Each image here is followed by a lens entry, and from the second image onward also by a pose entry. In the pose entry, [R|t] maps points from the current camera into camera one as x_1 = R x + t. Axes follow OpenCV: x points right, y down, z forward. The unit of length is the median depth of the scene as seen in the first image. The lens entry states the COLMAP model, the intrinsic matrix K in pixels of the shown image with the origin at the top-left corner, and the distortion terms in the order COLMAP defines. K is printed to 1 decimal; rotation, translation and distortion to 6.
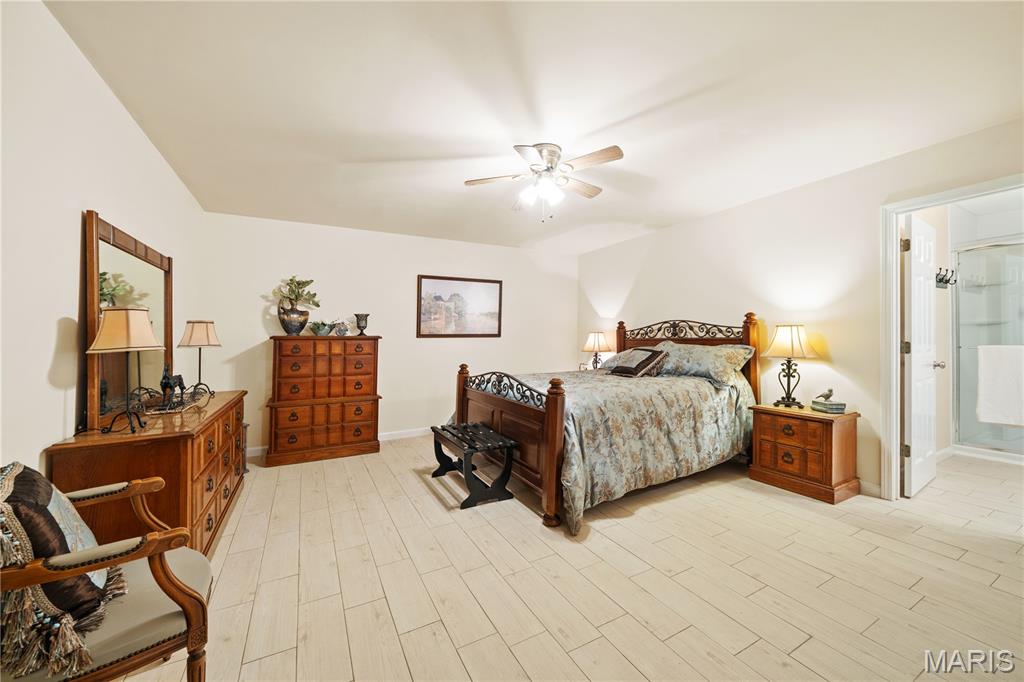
lens RADIAL K [[375.8, 0, 505.8], [0, 375.8, 333.9], [0, 0, 1]] dist [-0.000831, 0.000200]
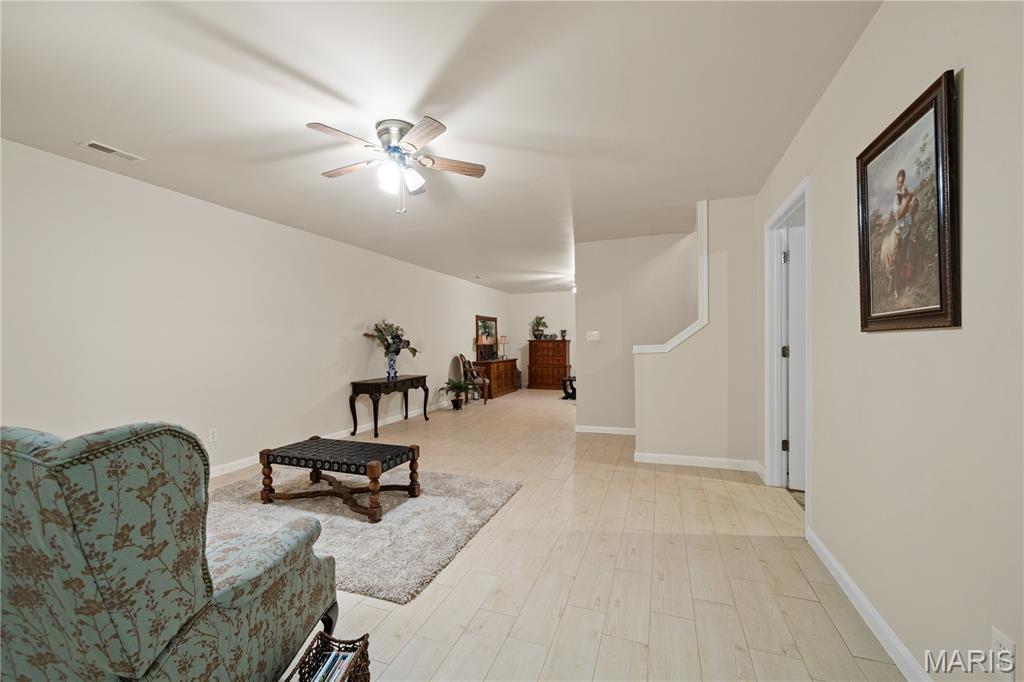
lens RADIAL K [[404.1, 0, 516.0], [0, 404.1, 343.7], [0, 0, 1]] dist [-0.004227, 0.001586]
pose [[0.678506, -0.003136, -0.734588, 1.318954], [0.019227, 0.999724, 0.013491, -0.009423], [0.734343, -0.023277, 0.678379, -0.935793]]
